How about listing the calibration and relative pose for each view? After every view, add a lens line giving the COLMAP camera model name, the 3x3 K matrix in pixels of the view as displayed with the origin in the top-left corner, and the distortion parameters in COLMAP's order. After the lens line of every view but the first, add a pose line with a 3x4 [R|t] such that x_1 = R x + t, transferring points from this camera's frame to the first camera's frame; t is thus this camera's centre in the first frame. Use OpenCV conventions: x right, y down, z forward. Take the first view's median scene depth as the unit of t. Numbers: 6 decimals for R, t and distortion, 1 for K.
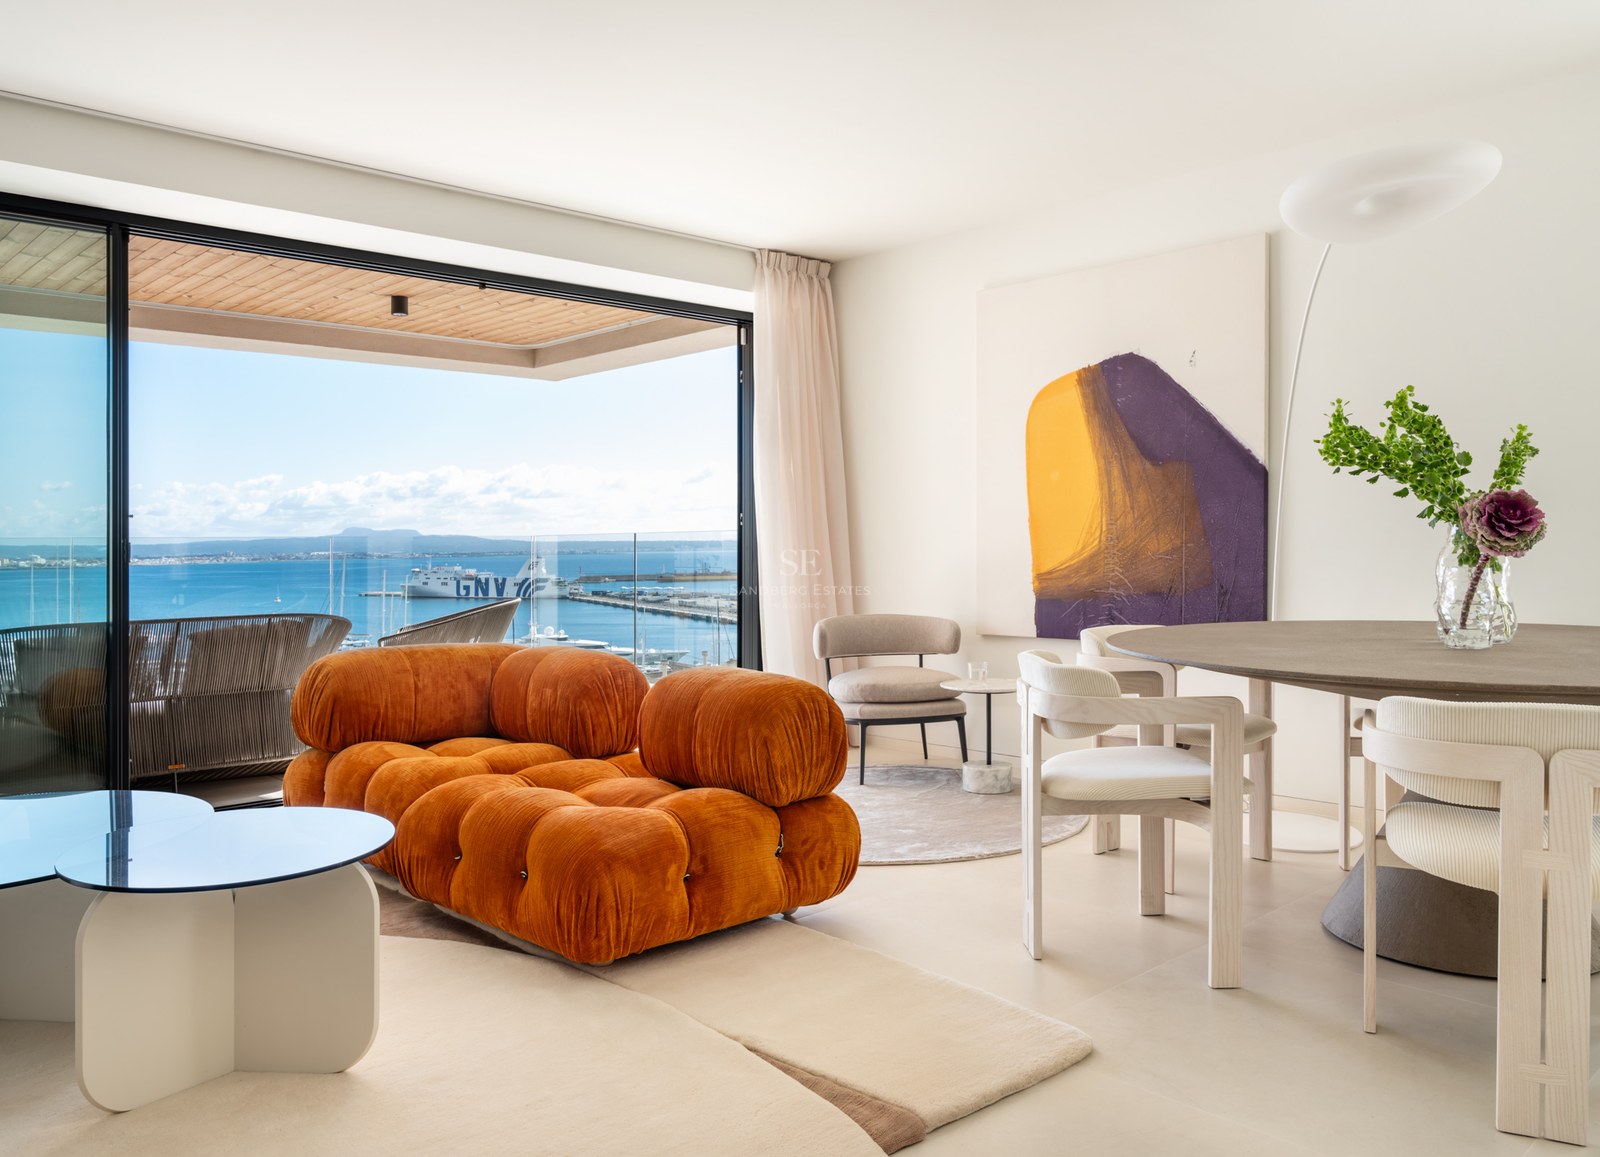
lens RADIAL K [[1209.7, 0, 800.0], [0, 1209.7, 578.5], [0, 0, 1]] dist [0.005547, -0.000135]
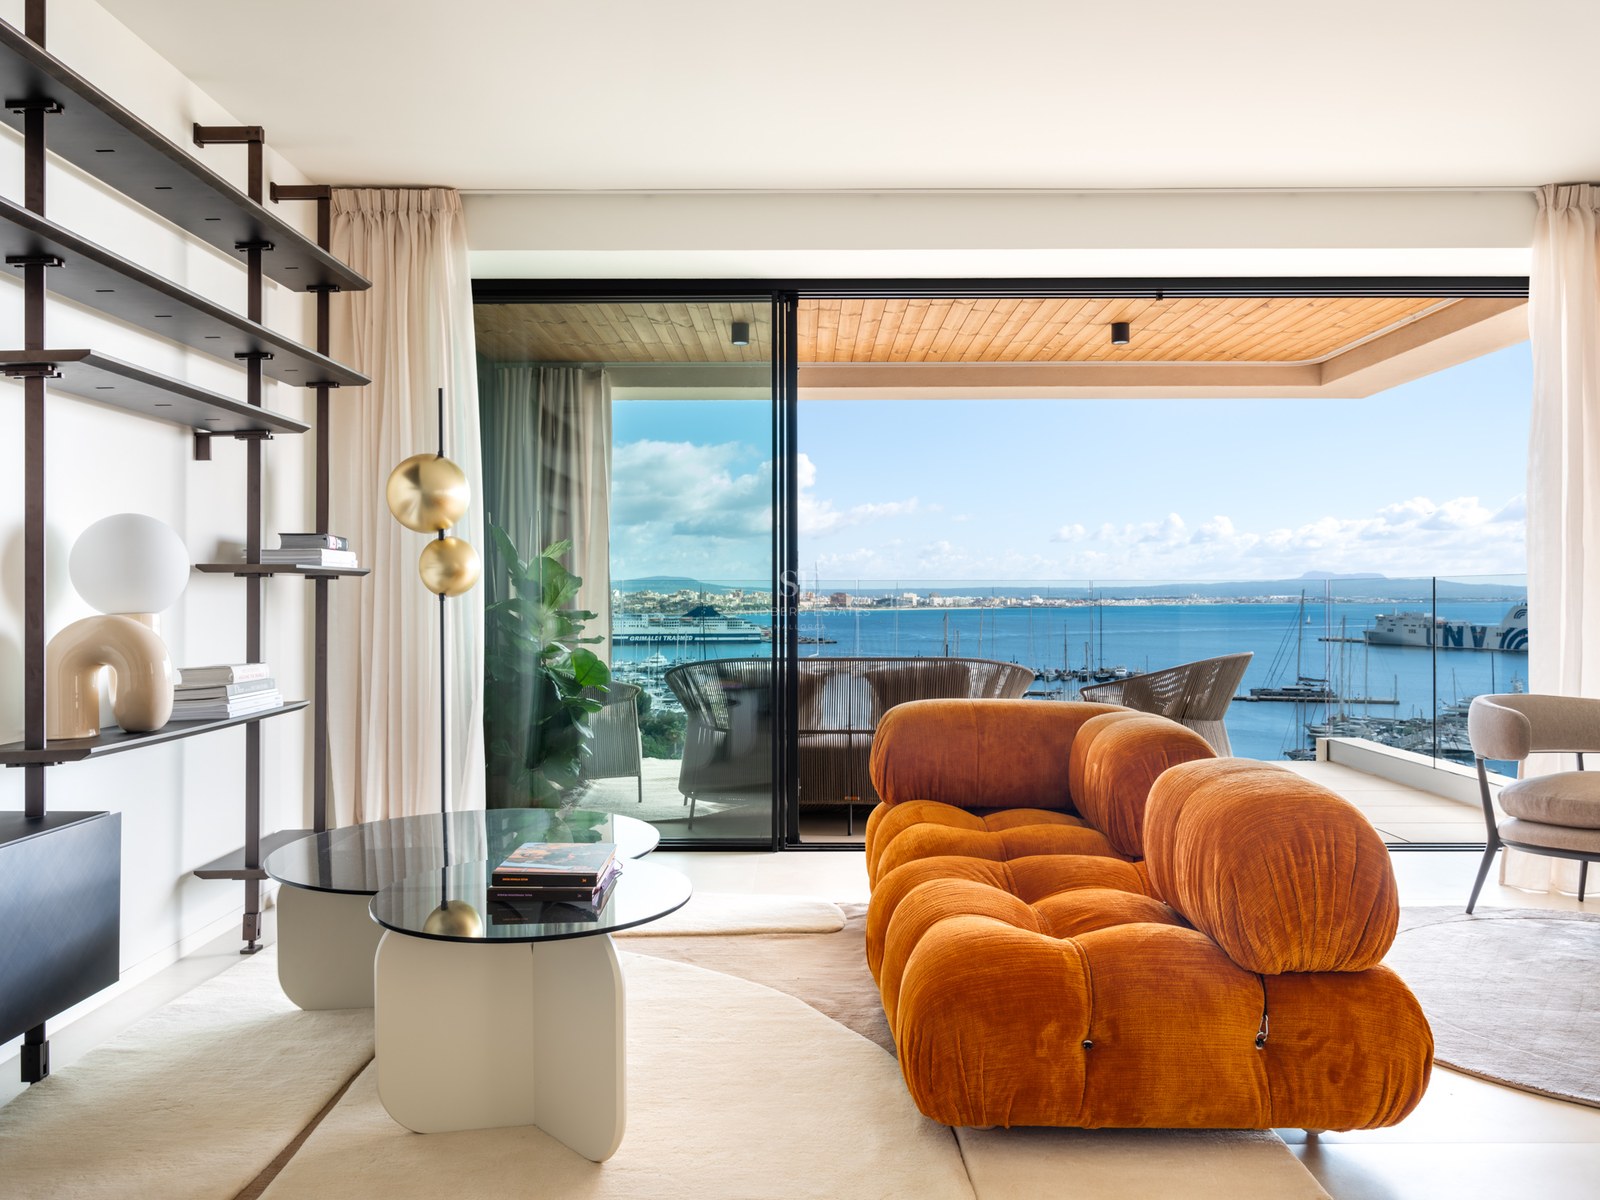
lens RADIAL K [[1202.8, 0, 800.0], [0, 1202.8, 600.0], [0, 0, 1]] dist [-0.002050, -0.004356]
pose [[0.725297, 0.014268, -0.688288, 0.212725], [-0.026737, 0.999615, -0.007453, -0.009766], [0.687917, 0.023808, 0.725399, 0.261289]]
